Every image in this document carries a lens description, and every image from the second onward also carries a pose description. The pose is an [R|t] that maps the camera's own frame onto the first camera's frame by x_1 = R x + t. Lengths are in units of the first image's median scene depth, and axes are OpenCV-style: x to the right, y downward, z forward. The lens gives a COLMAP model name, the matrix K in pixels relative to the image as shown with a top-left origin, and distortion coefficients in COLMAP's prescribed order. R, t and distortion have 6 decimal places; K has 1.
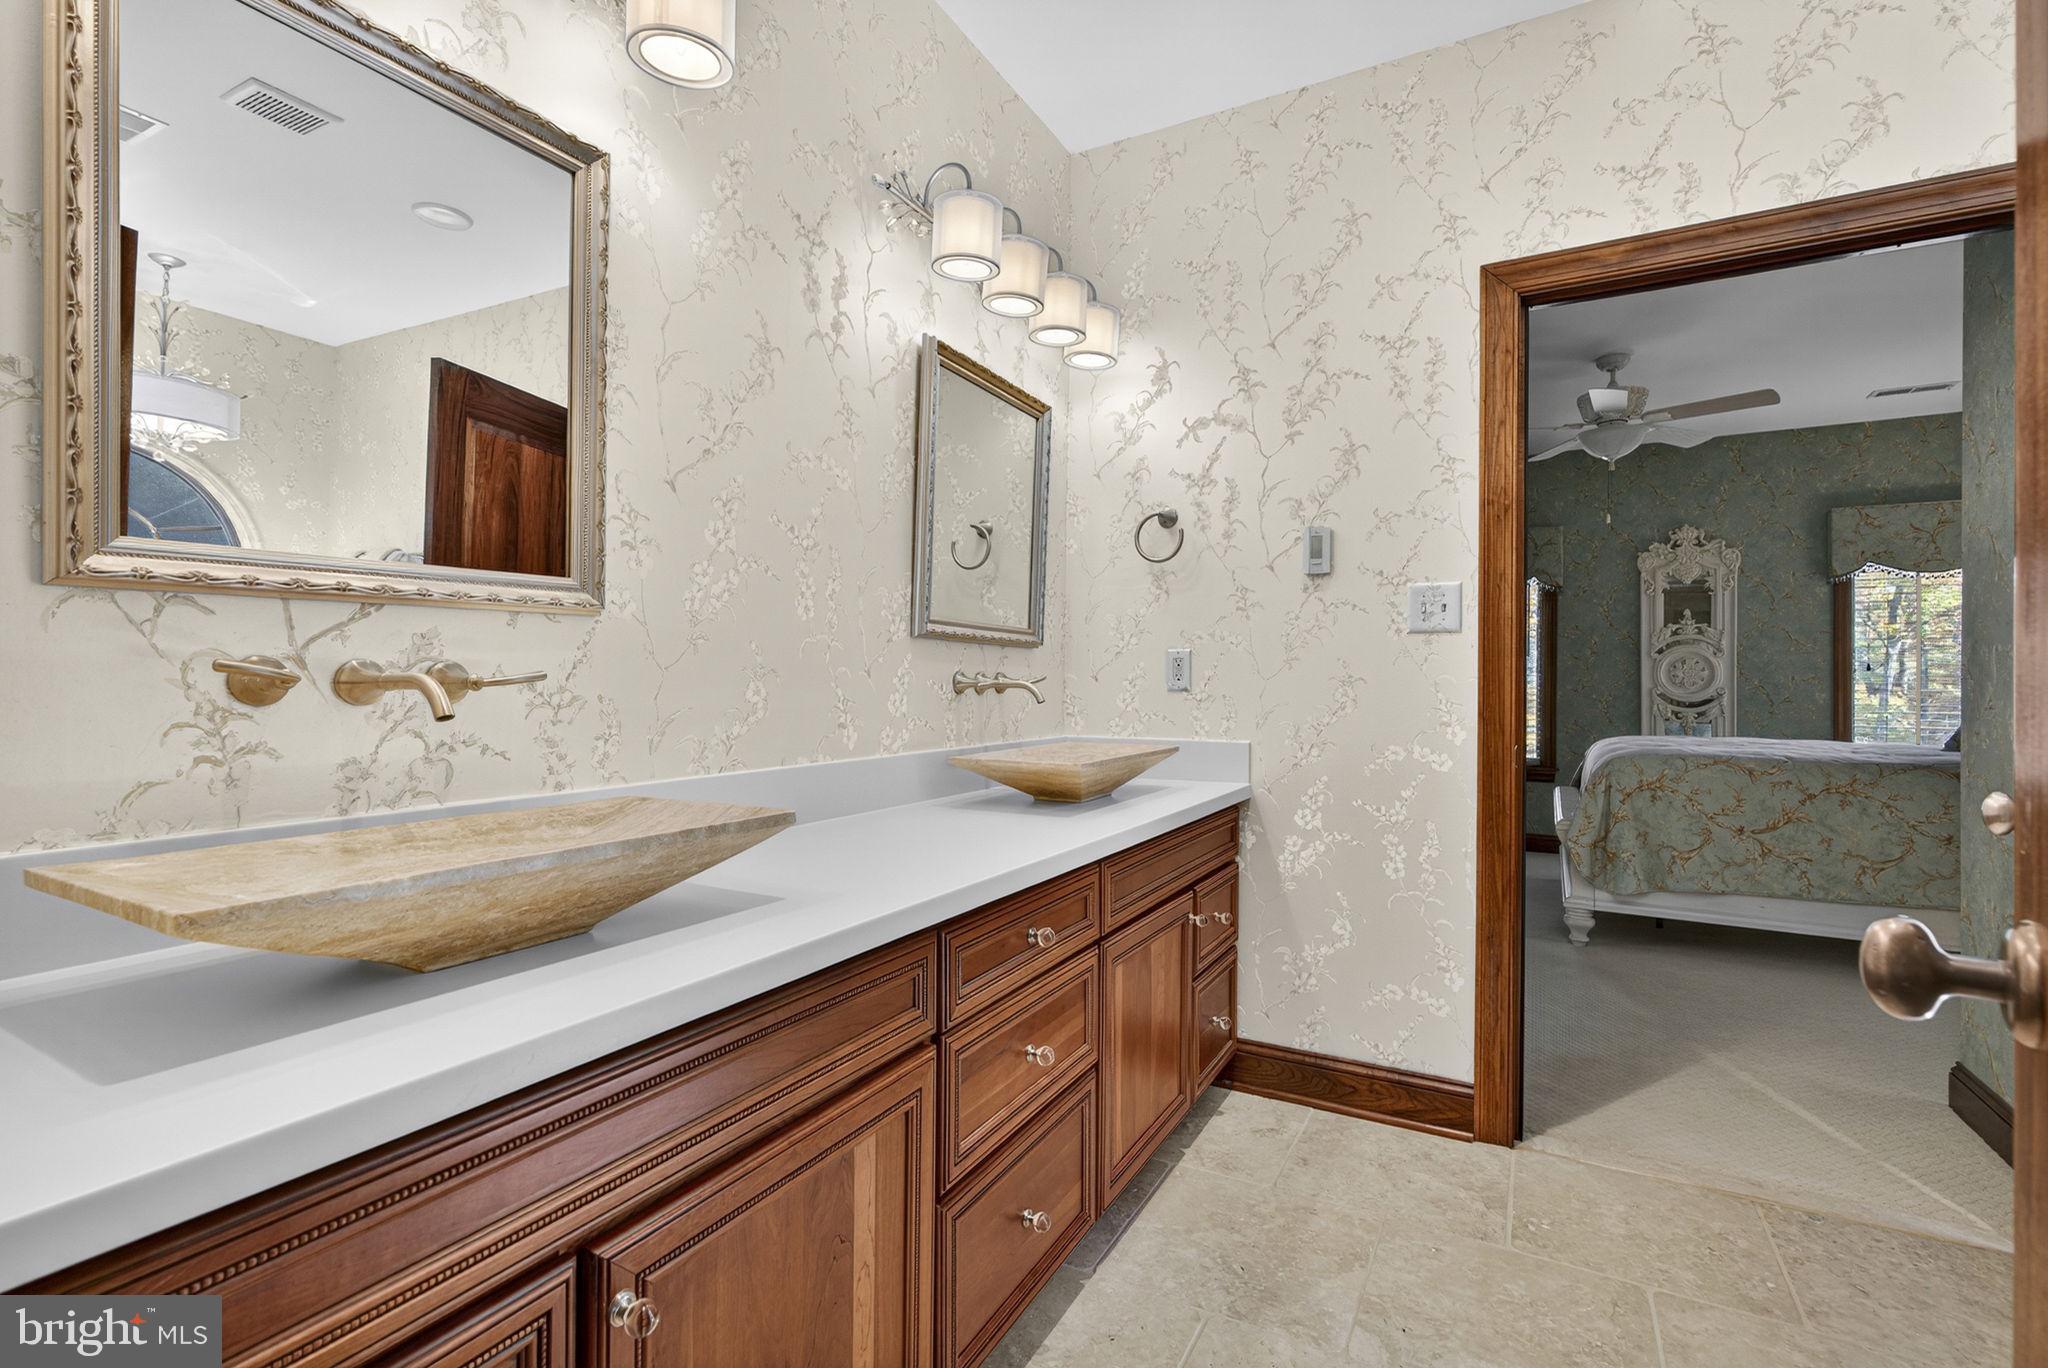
lens RADIAL K [[920.4, 0, 1020.8], [0, 920.4, 690.1], [0, 0, 1]] dist [-0.000851, 0.000348]
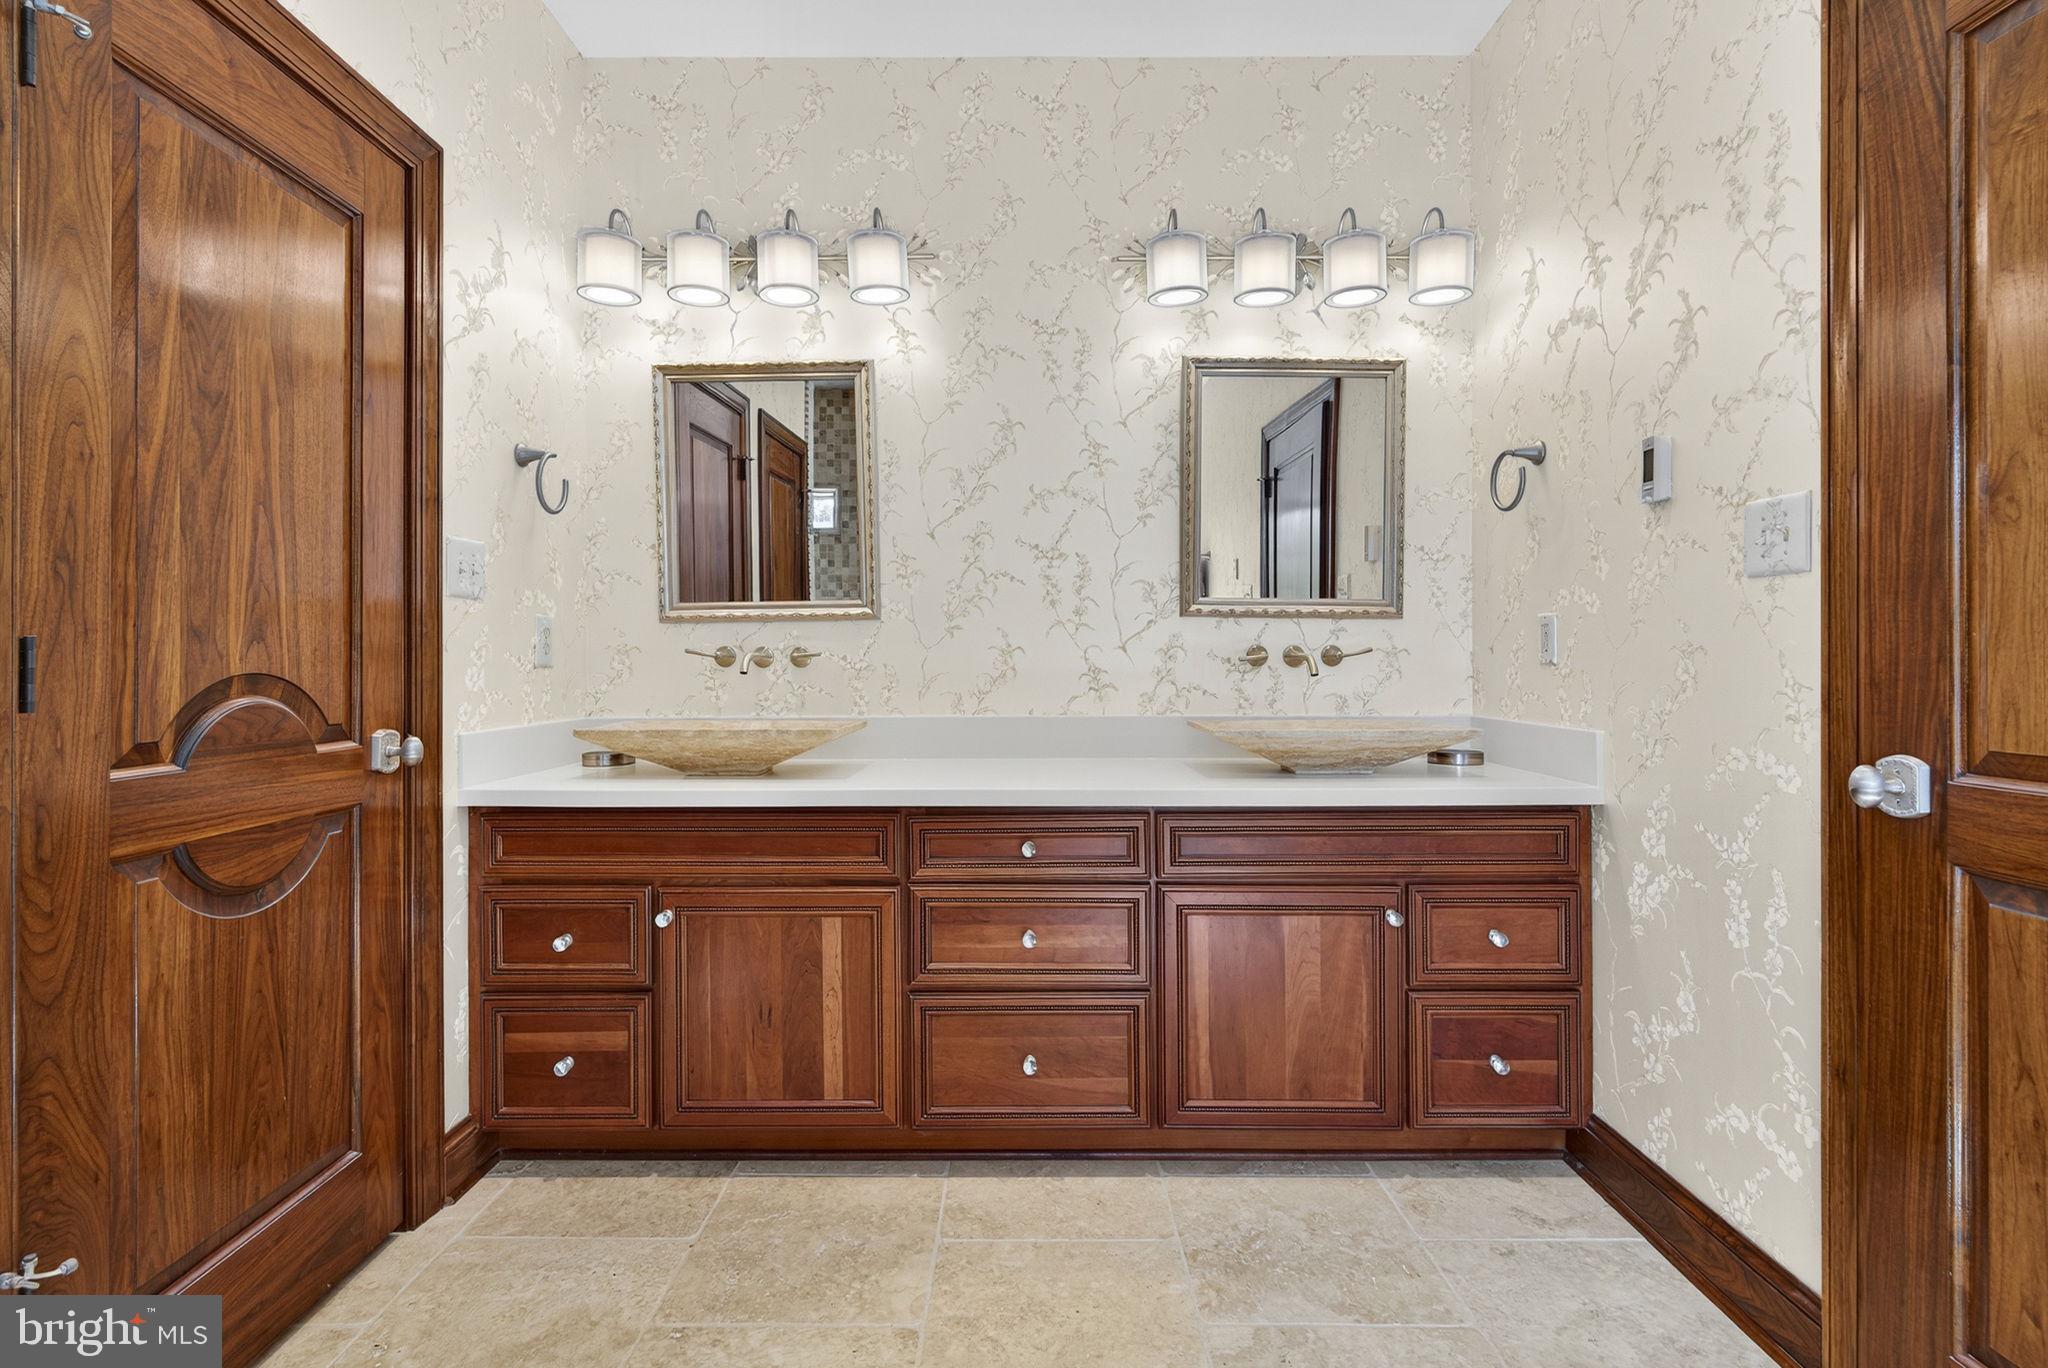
lens RADIAL K [[927.6, 0, 1019.7], [0, 927.6, 675.7], [0, 0, 1]] dist [0.001608, 0.000223]
pose [[0.485020, 0.015539, -0.874365, 0.750666], [-0.004896, 0.999875, 0.015054, 0.000603], [0.874489, -0.003021, 0.485035, 0.224434]]
